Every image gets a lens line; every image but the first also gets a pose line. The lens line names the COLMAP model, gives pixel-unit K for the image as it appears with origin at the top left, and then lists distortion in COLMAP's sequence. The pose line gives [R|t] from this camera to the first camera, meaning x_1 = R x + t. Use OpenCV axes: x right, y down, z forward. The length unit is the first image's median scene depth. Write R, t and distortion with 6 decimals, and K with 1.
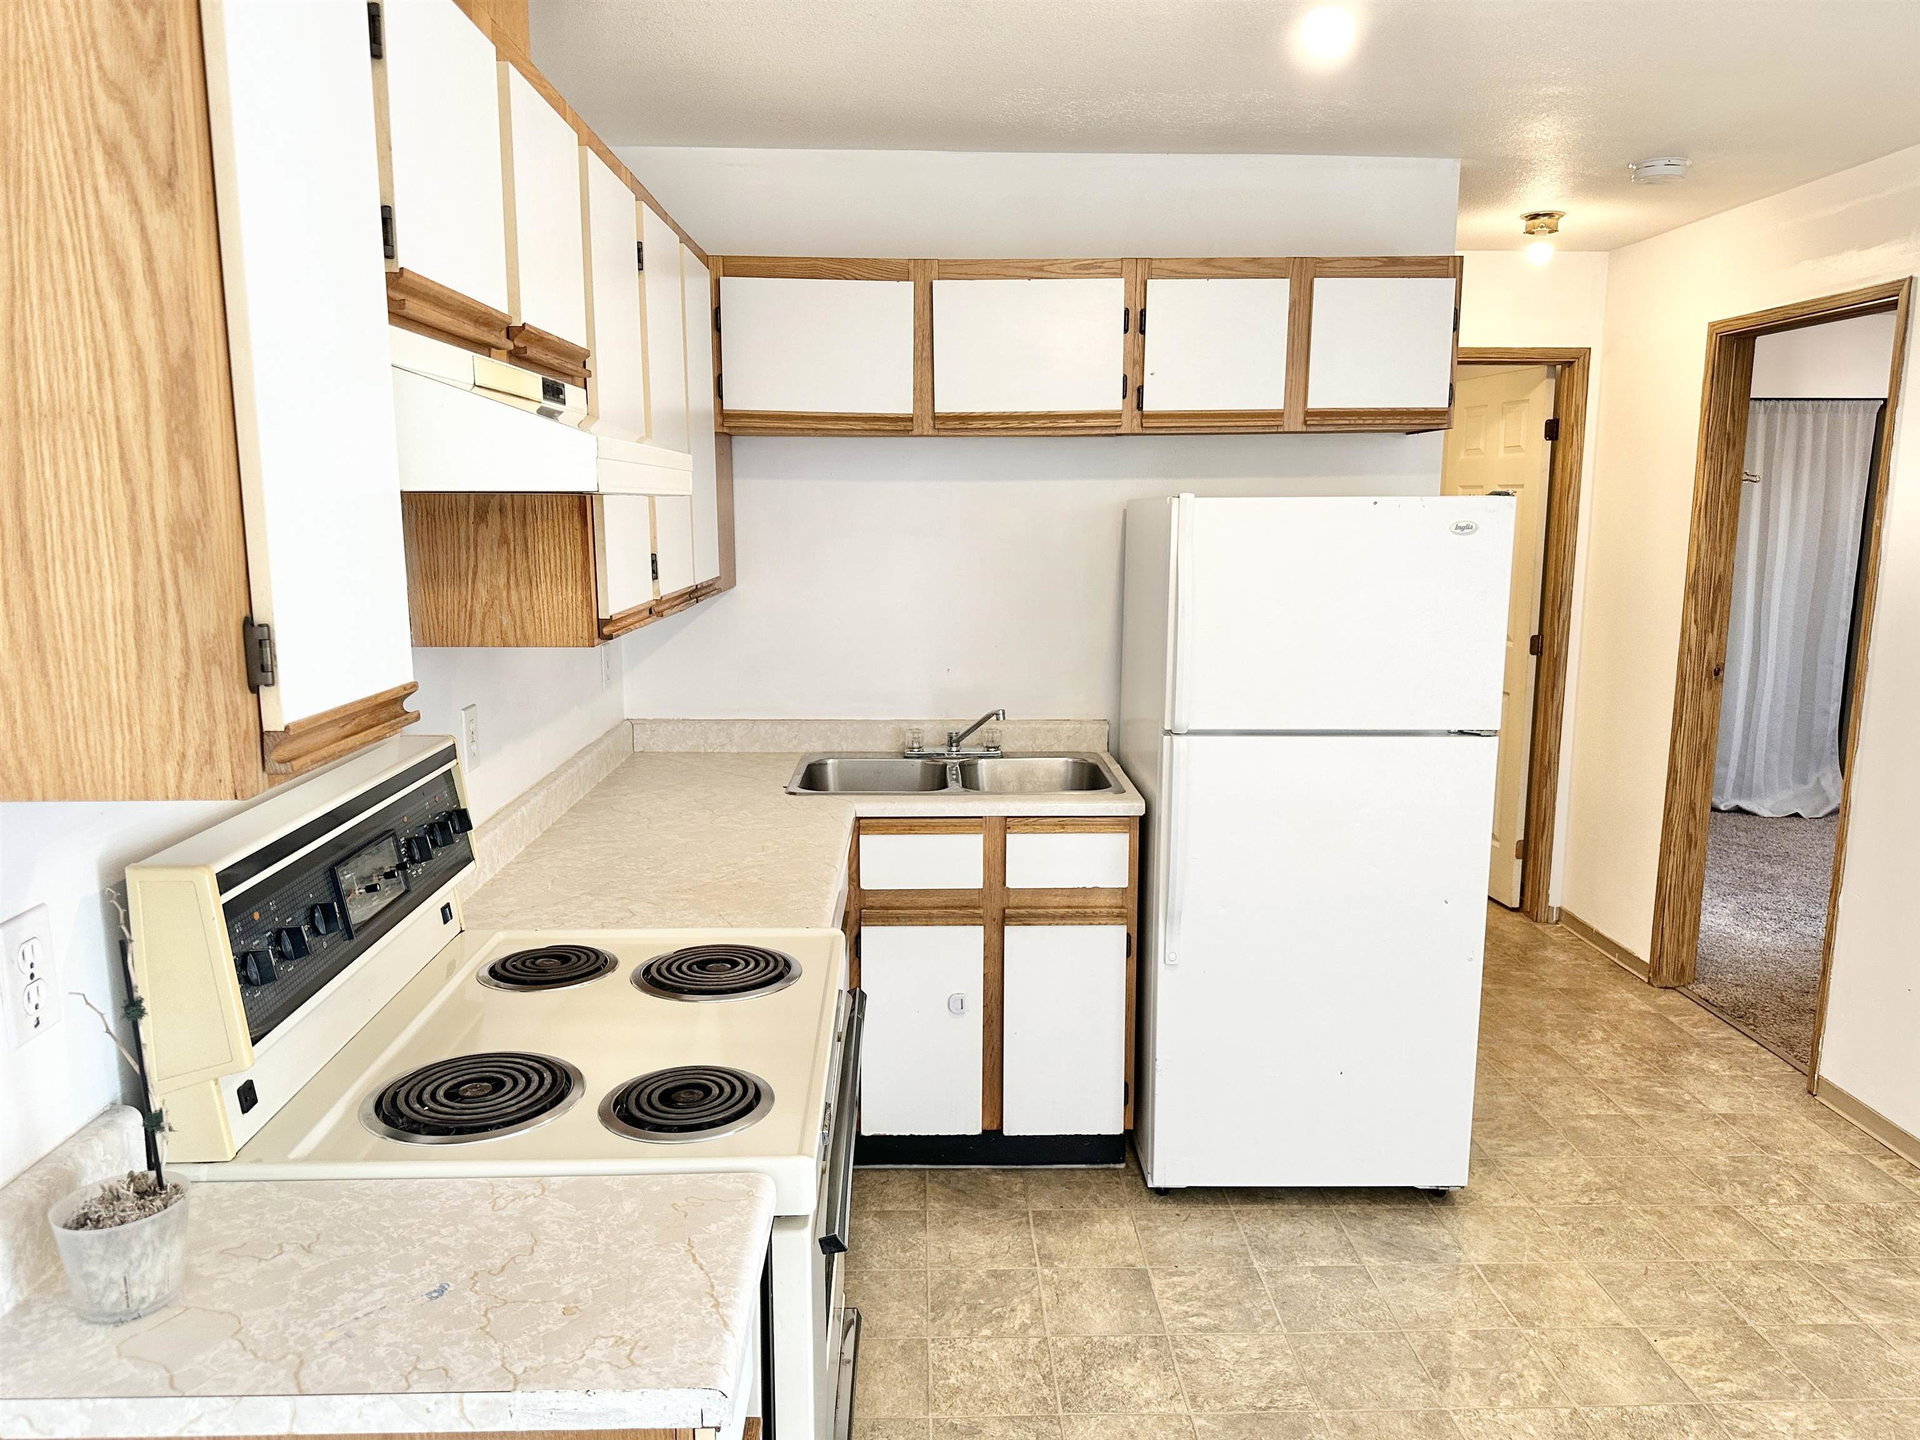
lens RADIAL K [[1343.6, 0, 966.0], [0, 1343.6, 725.8], [0, 0, 1]] dist [0.132135, -0.197821]
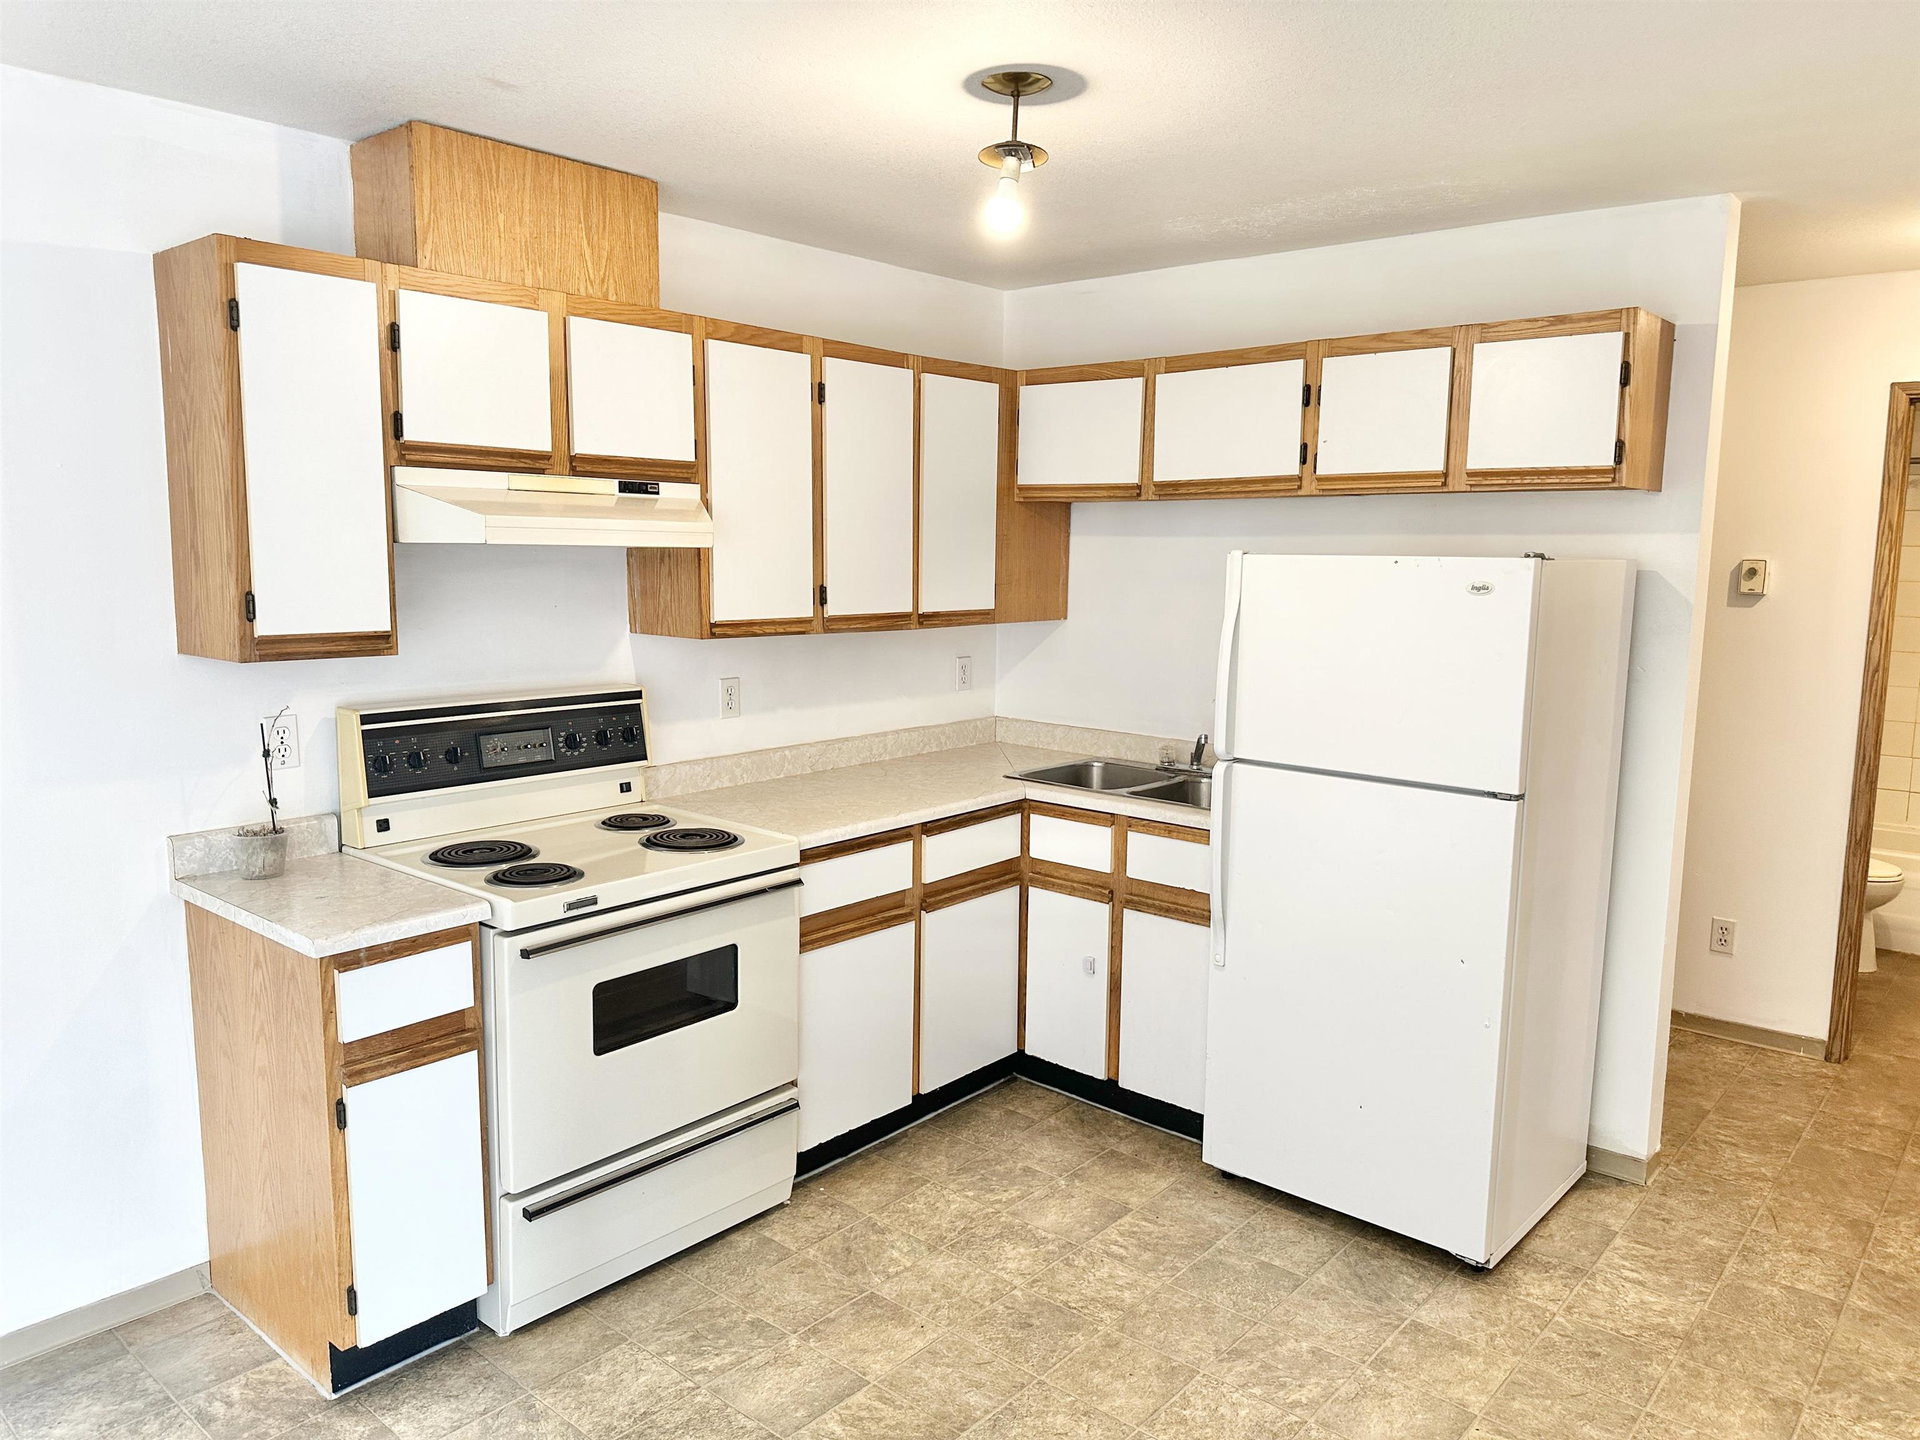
lens RADIAL K [[1343.6, 0, 966.0], [0, 1343.6, 725.8], [0, 0, 1]] dist [0.132135, -0.197821]
pose [[0.738999, 0.100020, -0.666240, 0.701123], [-0.123224, 0.992303, 0.012290, -0.009560], [0.662341, 0.073014, 0.745636, 0.004442]]
